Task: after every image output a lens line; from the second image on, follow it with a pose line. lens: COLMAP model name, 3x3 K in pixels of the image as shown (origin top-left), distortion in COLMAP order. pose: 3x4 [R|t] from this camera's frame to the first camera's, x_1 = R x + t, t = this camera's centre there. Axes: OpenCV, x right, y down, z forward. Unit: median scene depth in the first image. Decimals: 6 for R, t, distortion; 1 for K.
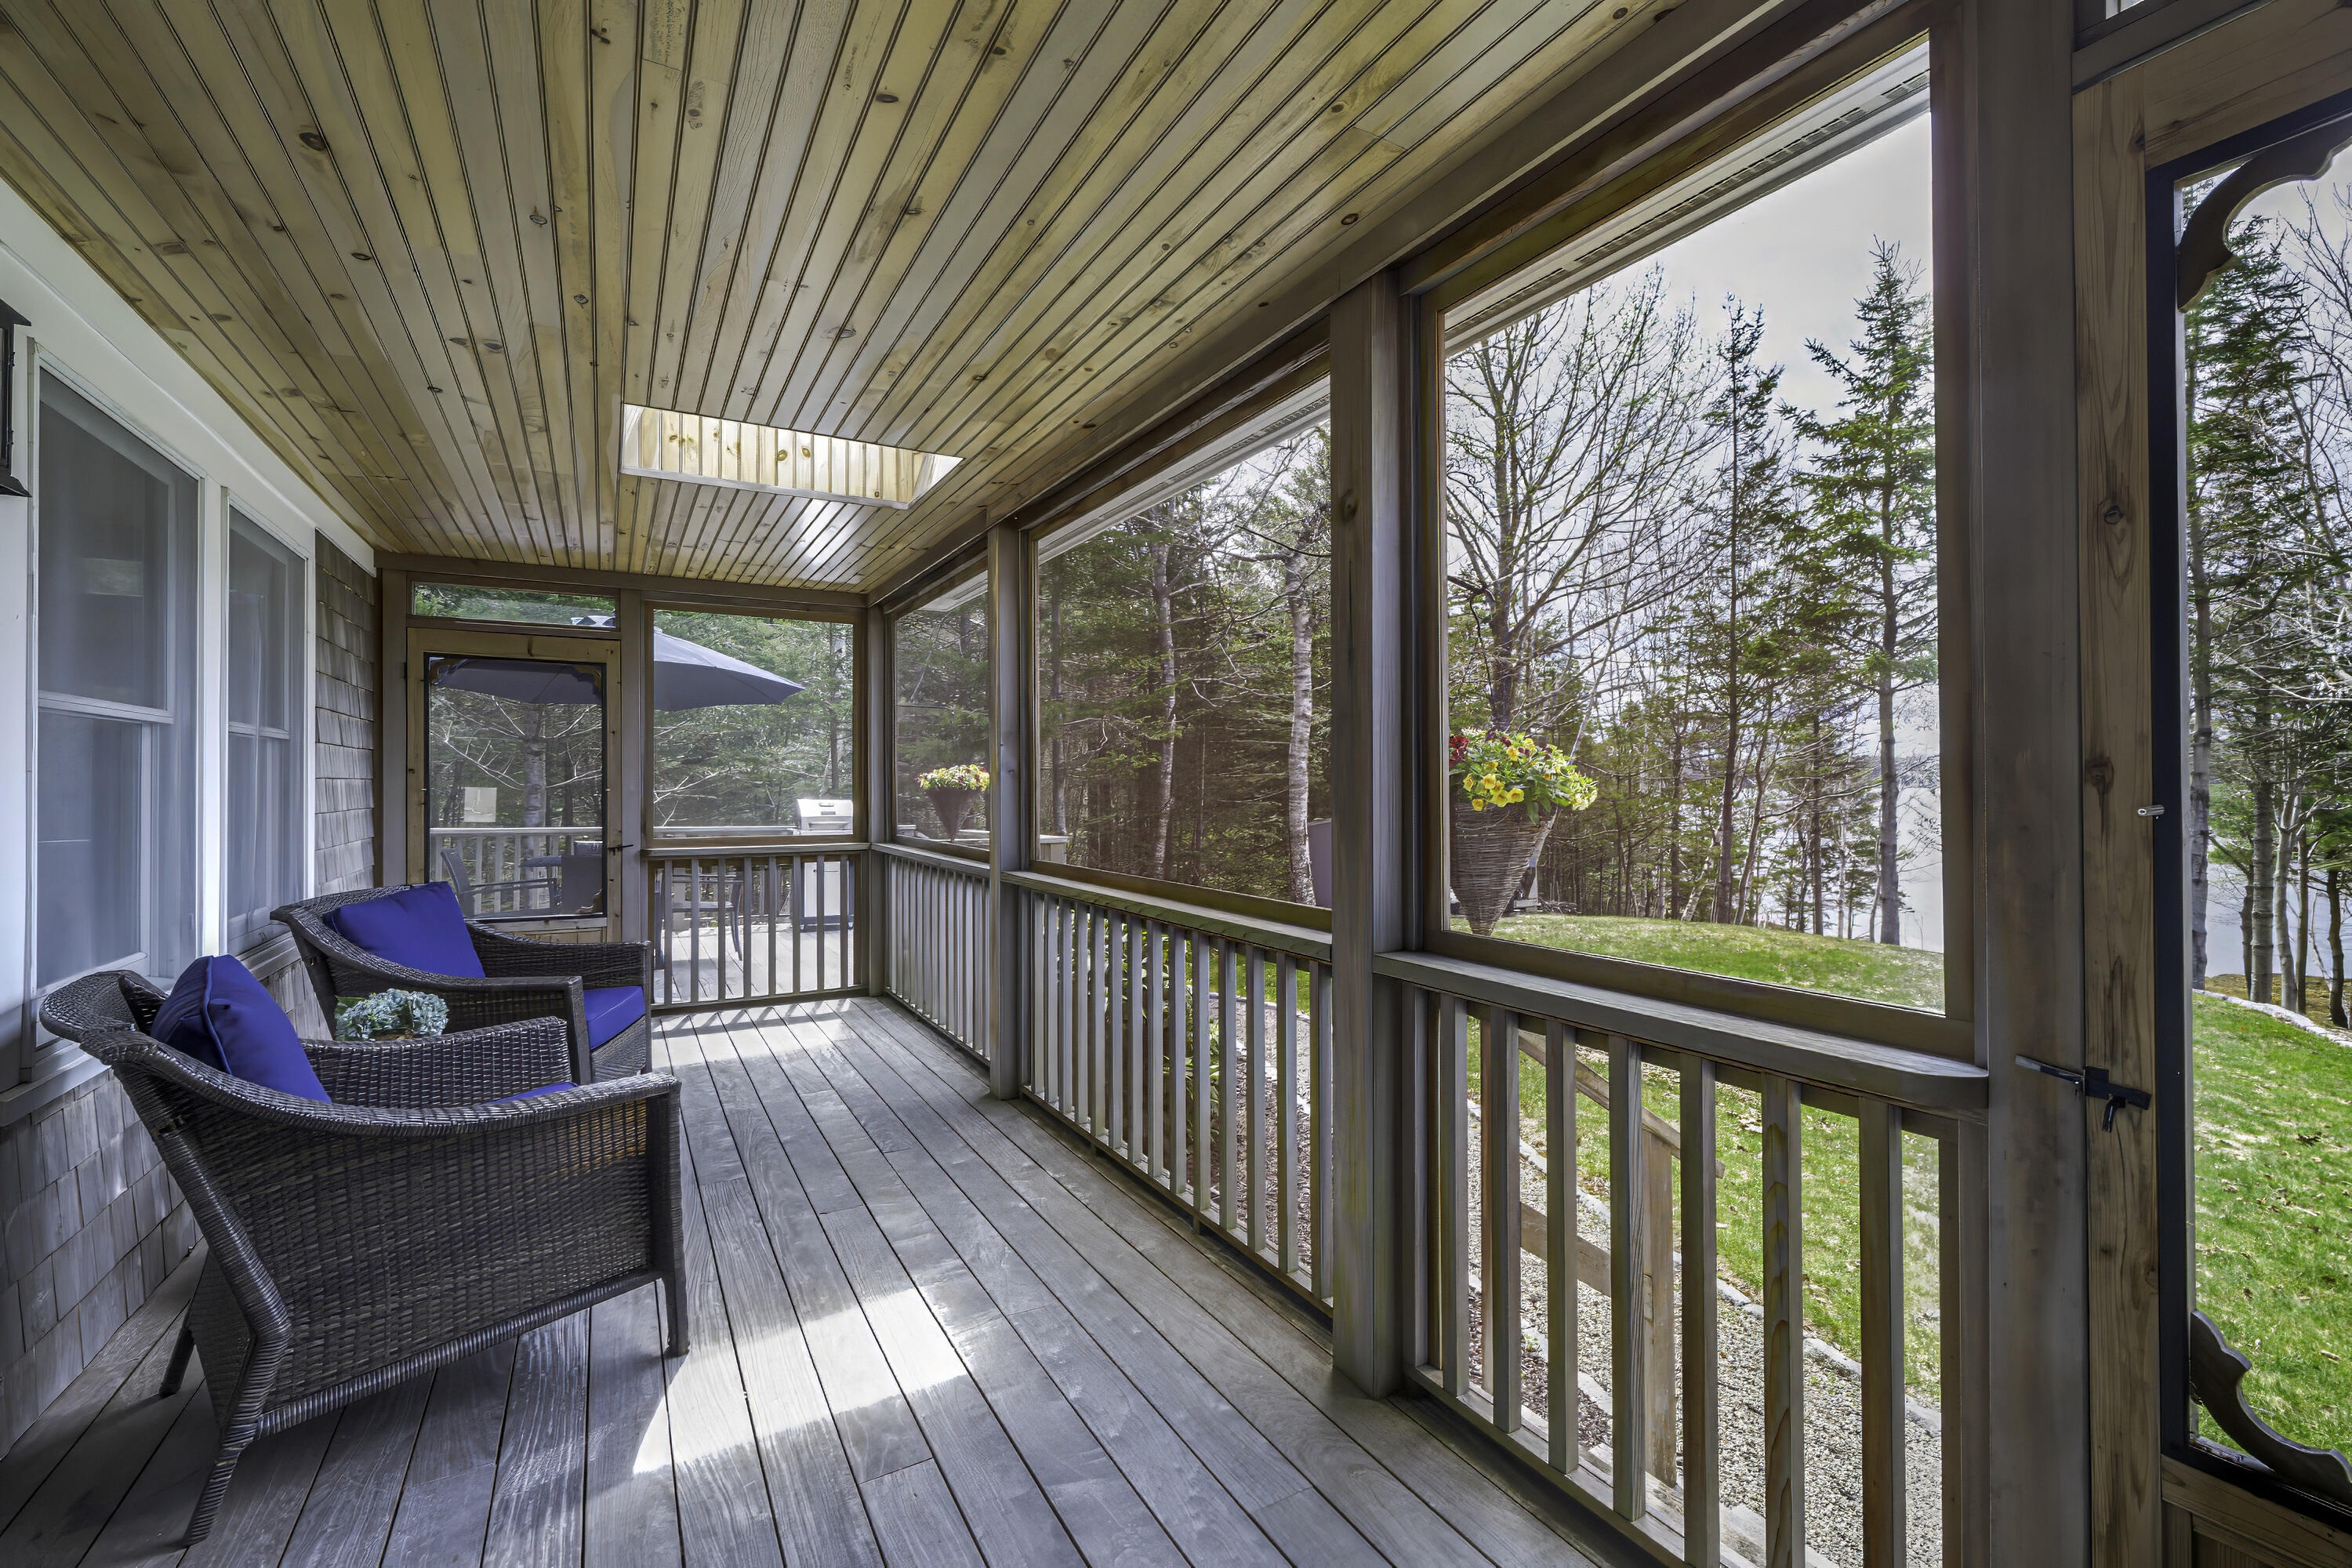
lens RADIAL K [[996.8, 0, 1173.2], [0, 996.8, 772.6], [0, 0, 1]] dist [-0.004961, -0.001110]
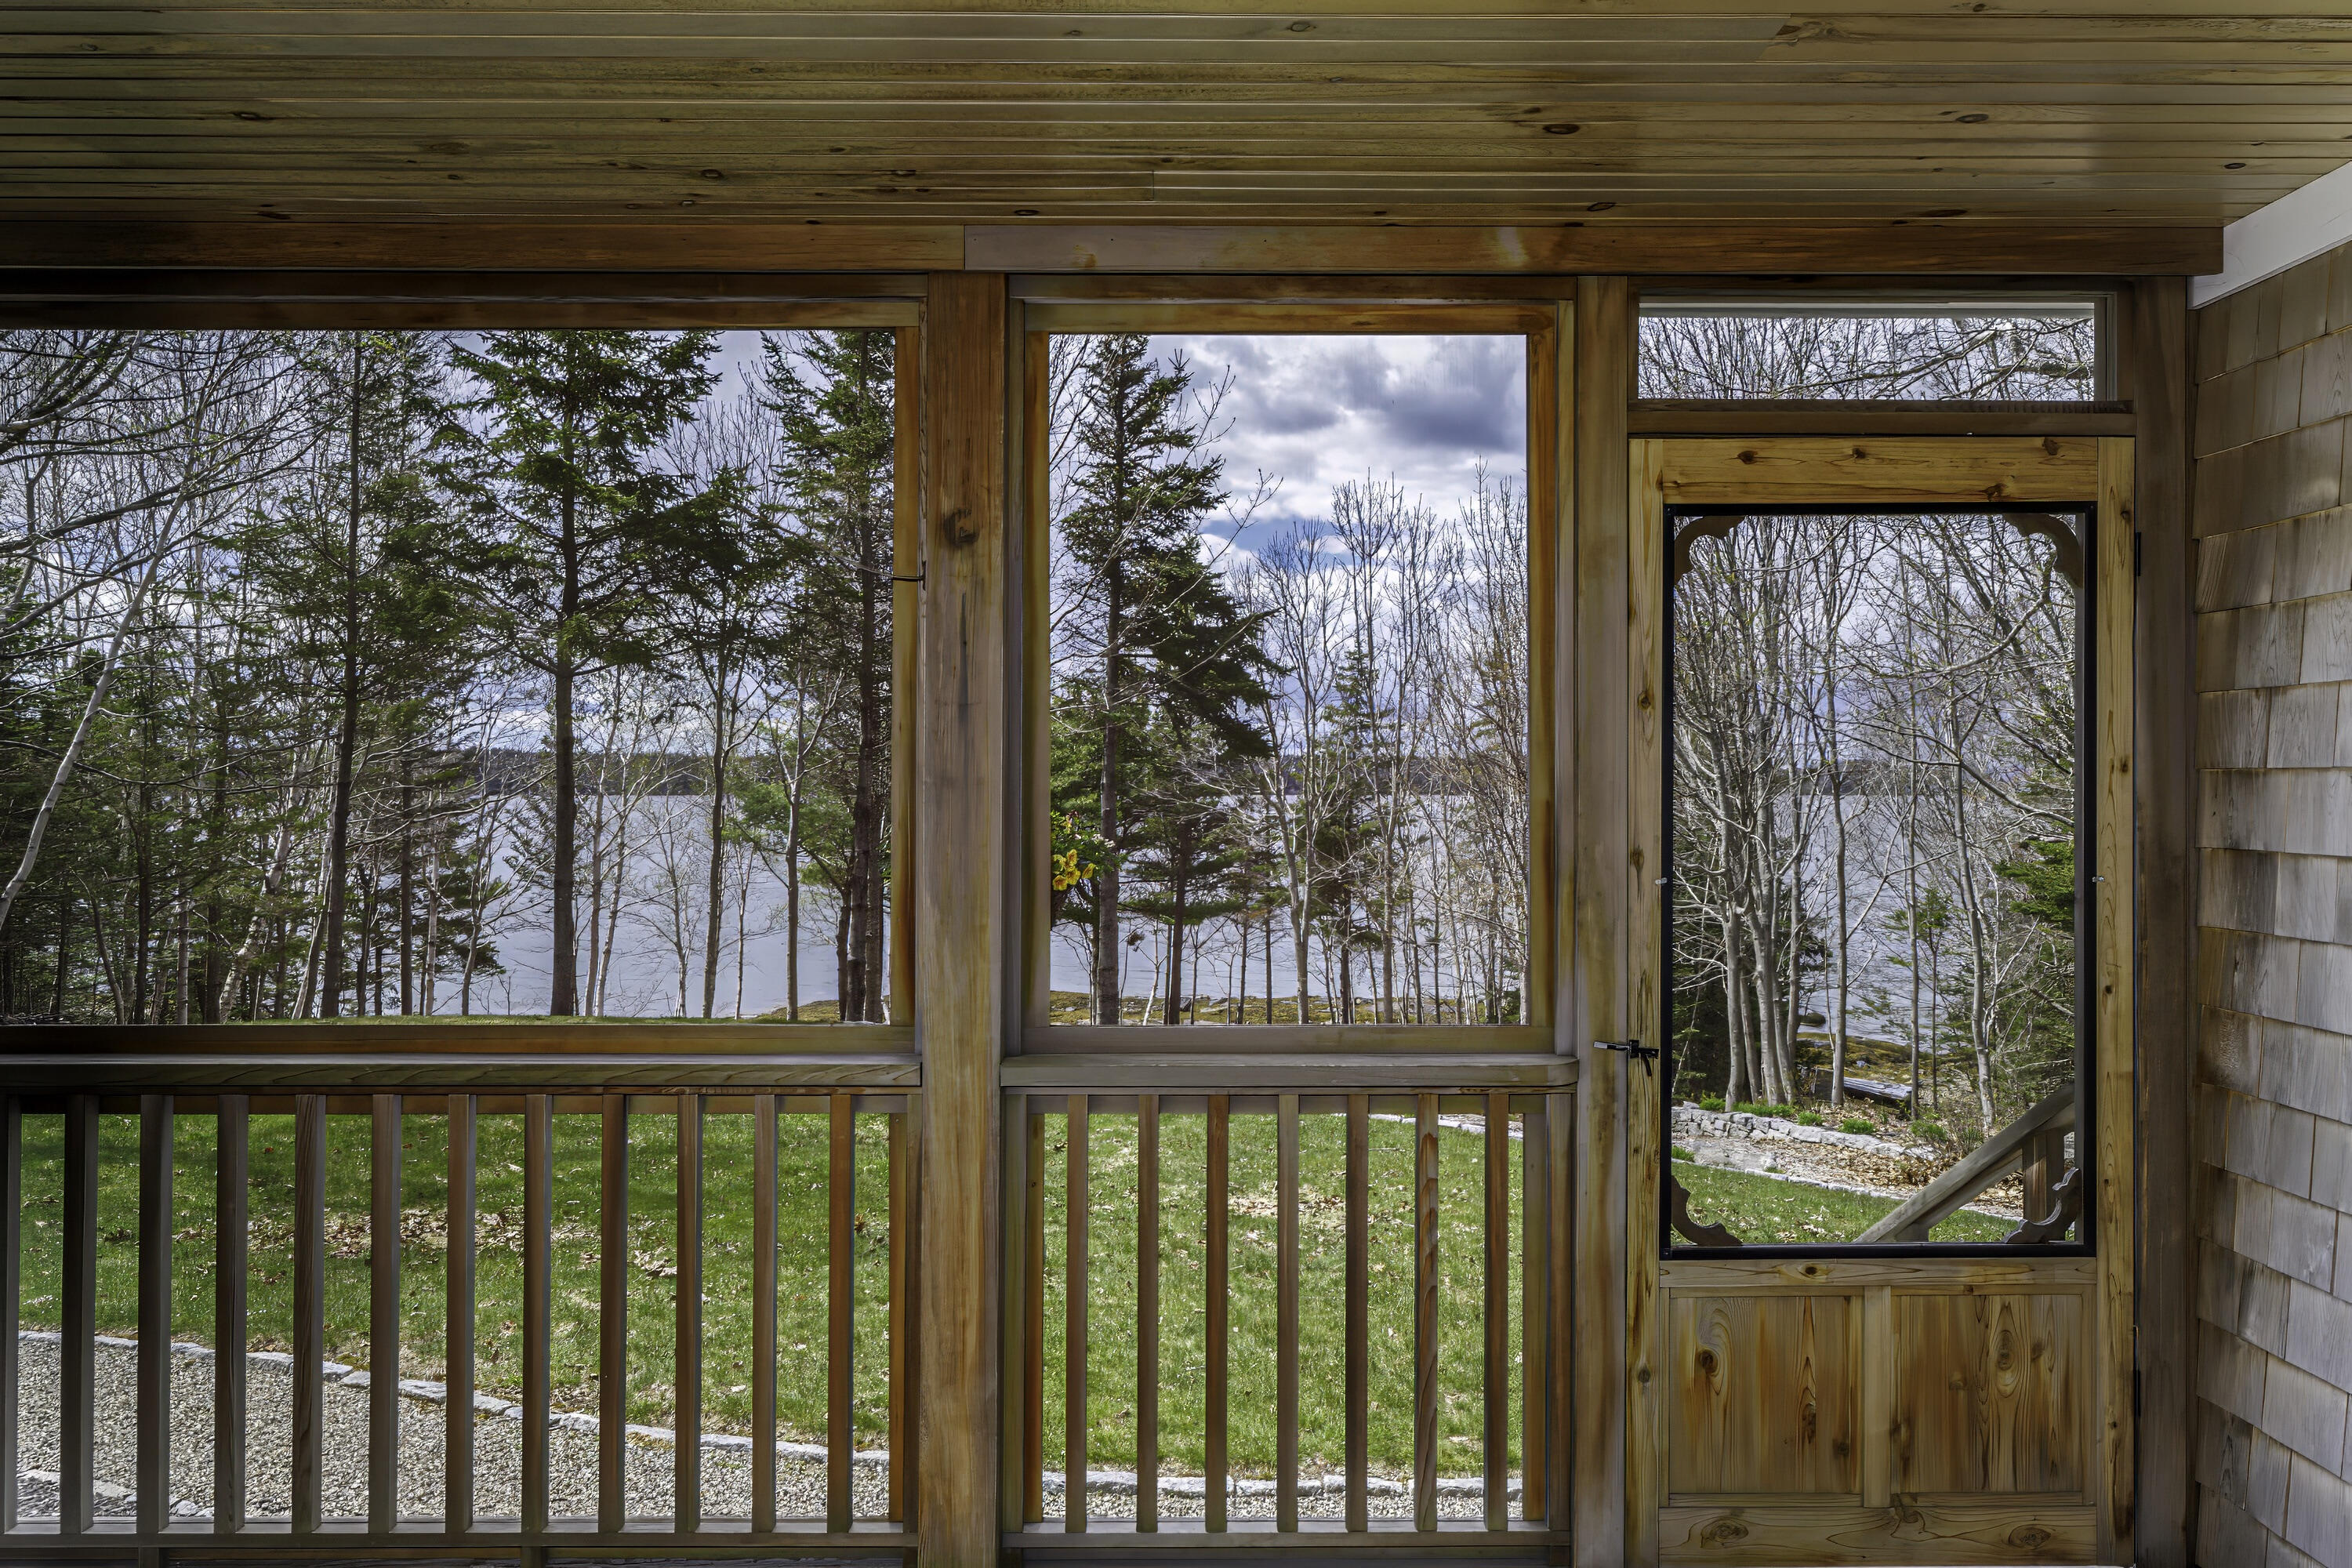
lens RADIAL K [[1617.4, 0, 1174.5], [0, 1617.4, 780.2], [0, 0, 1]] dist [-0.000366, -0.003080]
pose [[0.499292, 0.001363, 0.866433, -1.387755], [-0.004363, 0.999990, 0.000941, -0.100978], [-0.866423, -0.004250, 0.499293, 0.262790]]
